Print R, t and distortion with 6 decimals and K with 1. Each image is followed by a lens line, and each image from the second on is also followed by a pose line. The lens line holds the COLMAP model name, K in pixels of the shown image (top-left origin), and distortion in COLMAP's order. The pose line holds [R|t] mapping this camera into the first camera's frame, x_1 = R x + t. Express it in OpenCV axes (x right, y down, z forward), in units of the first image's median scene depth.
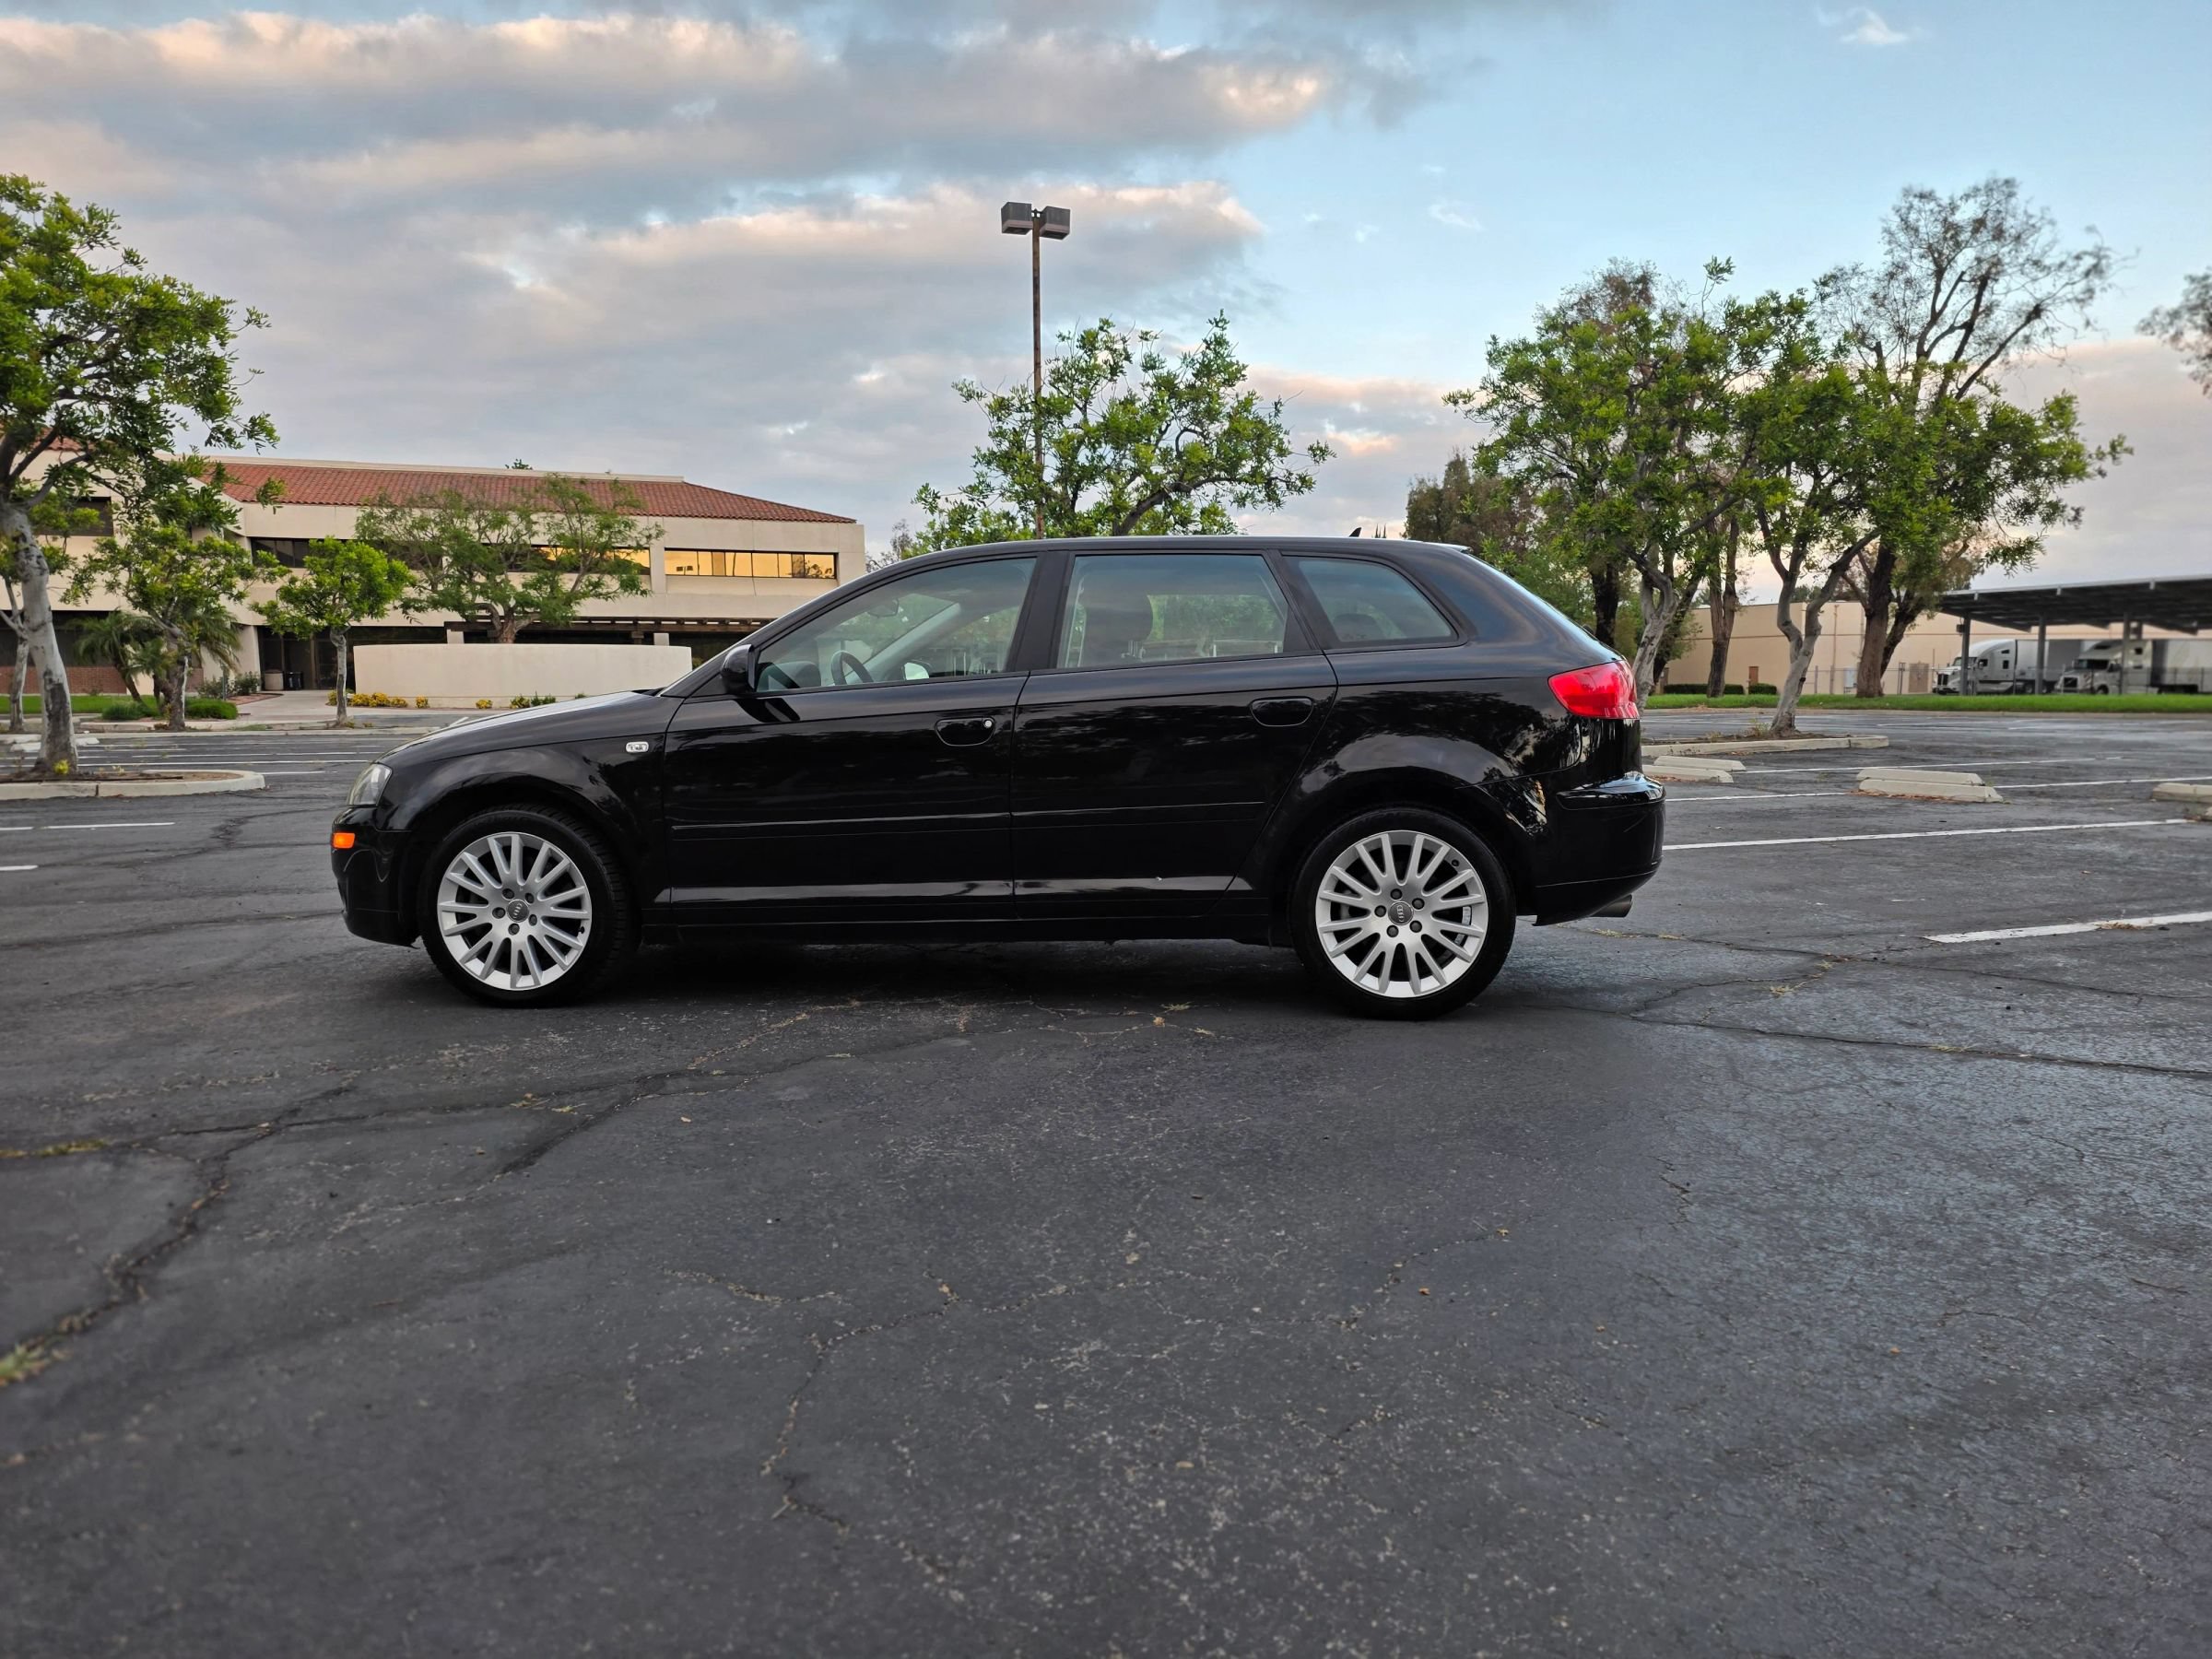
lens RADIAL K [[1478.2, 0, 1109.7], [0, 1478.2, 855.8], [0, 0, 1]] dist [0.069227, -0.051364]
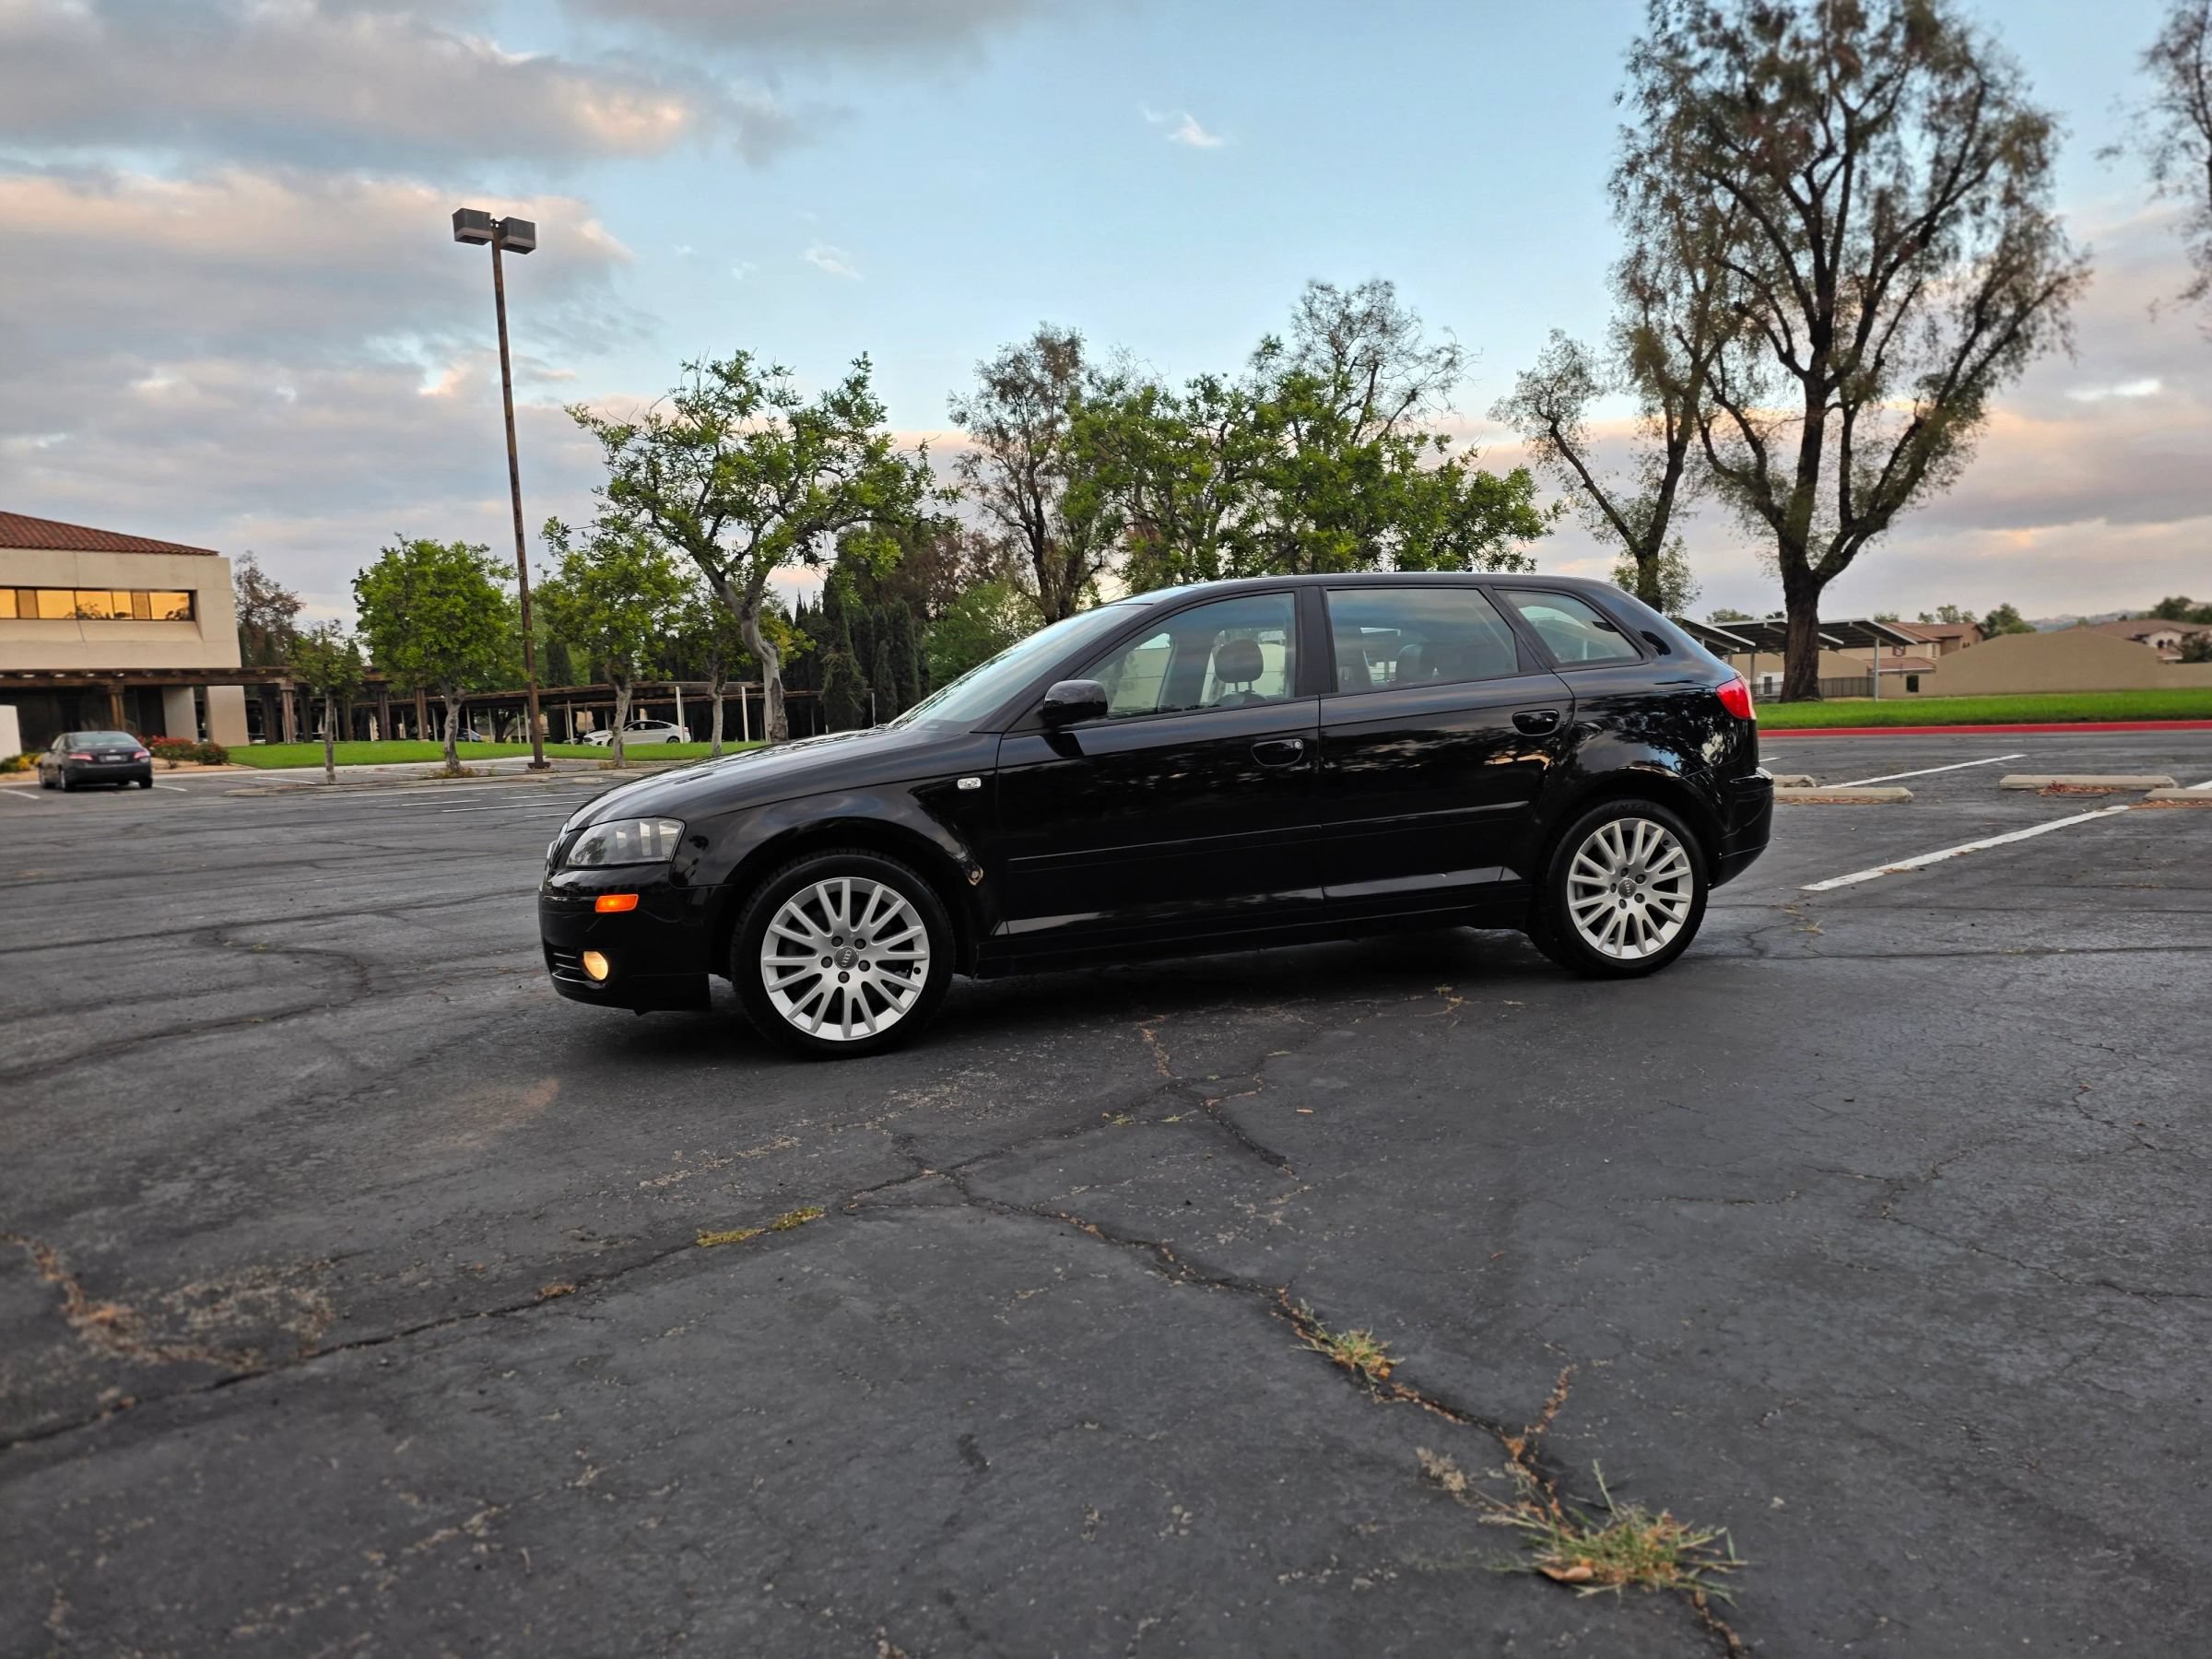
lens RADIAL K [[1475.9, 0, 1142.9], [0, 1475.9, 880.7], [0, 0, 1]] dist [0.070263, -0.058704]
pose [[0.922745, -0.073681, 0.378302, -0.128242], [0.077807, 0.996959, 0.004390, -0.000558], [-0.377475, 0.025384, 0.925672, 0.008911]]
